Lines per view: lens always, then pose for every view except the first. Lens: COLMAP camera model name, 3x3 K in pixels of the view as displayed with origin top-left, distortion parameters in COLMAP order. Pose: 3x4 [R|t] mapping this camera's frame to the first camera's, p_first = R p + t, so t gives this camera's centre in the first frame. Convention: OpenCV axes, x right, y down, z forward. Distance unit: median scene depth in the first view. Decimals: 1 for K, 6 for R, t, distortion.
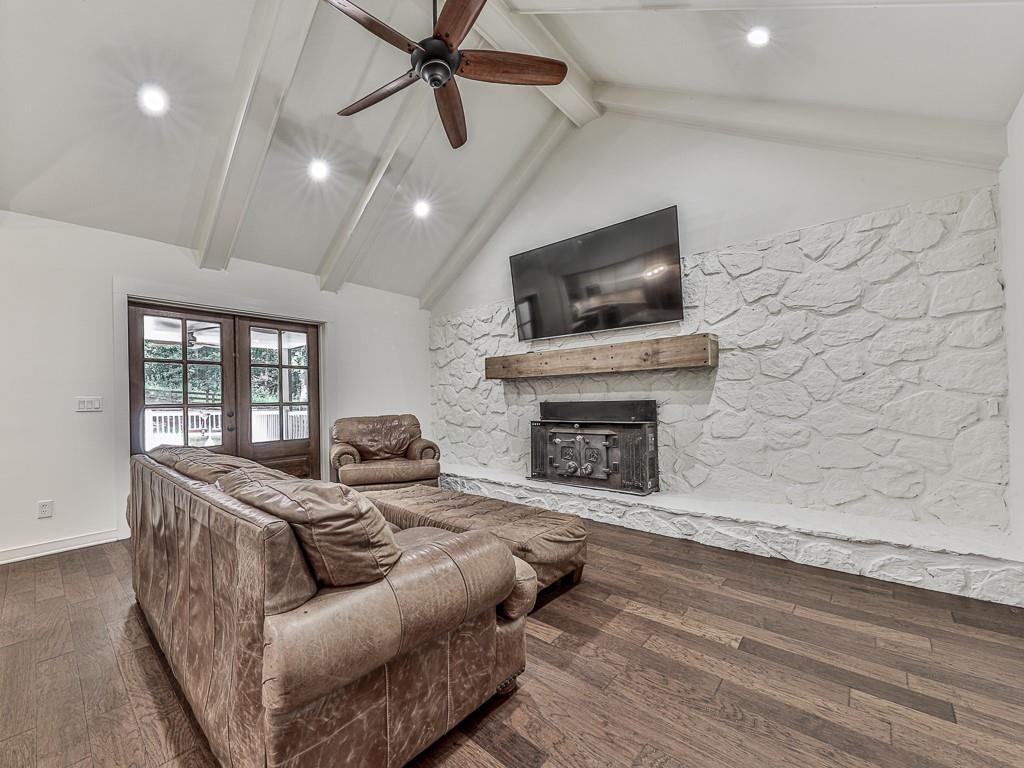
lens RADIAL K [[414.8, 0, 438.2], [0, 414.8, 400.7], [0, 0, 1]] dist [0.001736, -0.000064]
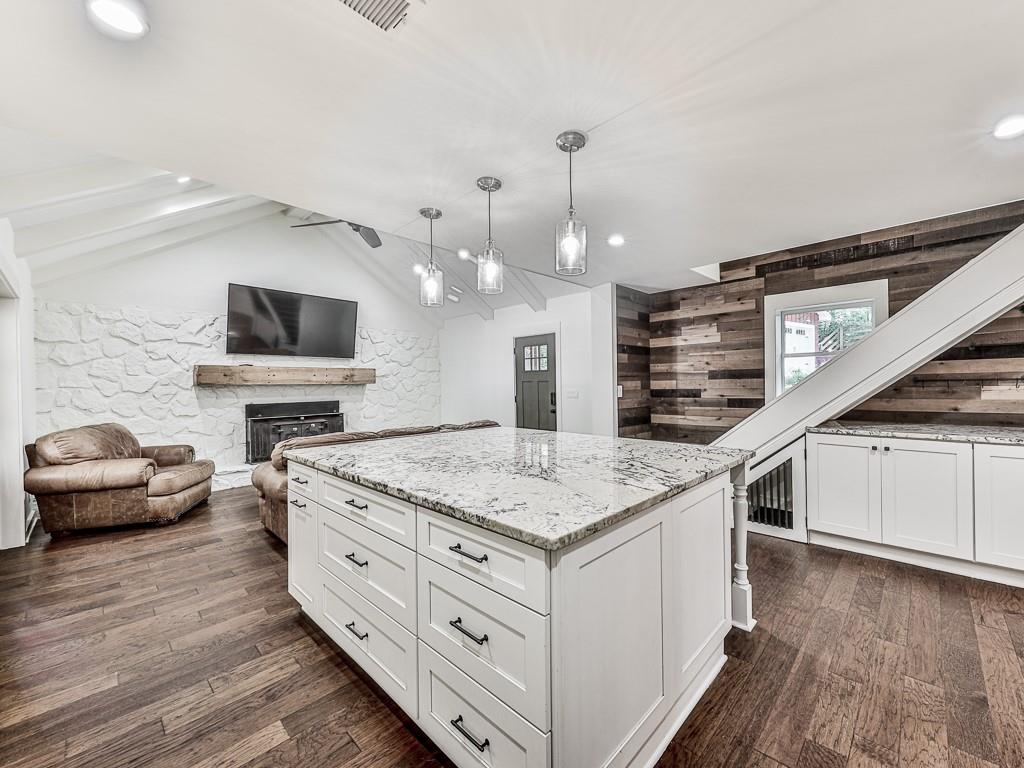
lens RADIAL K [[414.2, 0, 569.9], [0, 414.2, 384.8], [0, 0, 1]] dist [-0.000598, -0.000219]
pose [[-0.099071, 0.021701, 0.994844, -1.383821], [0.018033, 0.999637, -0.020010, -0.015996], [-0.994917, 0.015958, -0.099426, 0.184735]]
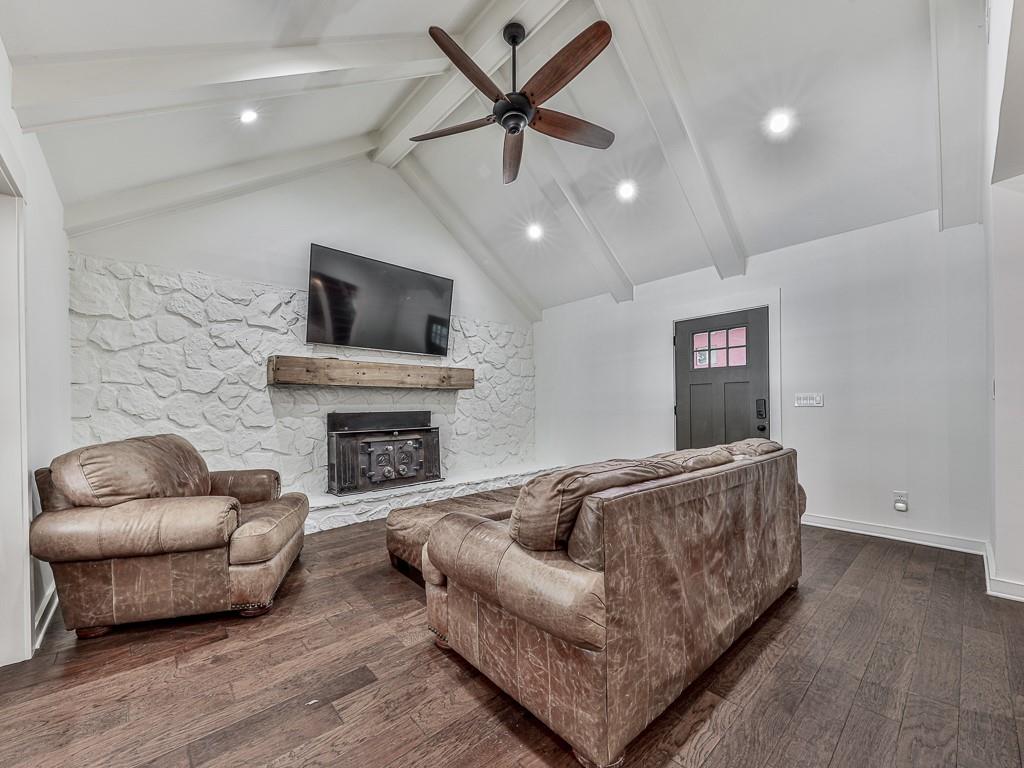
lens RADIAL K [[405.1, 0, 505.5], [0, 405.1, 408.9], [0, 0, 1]] dist [0.001219, -0.000398]
pose [[0.032666, 0.017719, 0.999309, -0.808241], [0.011782, 0.999767, -0.018112, 0.019484], [-0.999397, 0.012365, 0.032449, 0.722770]]
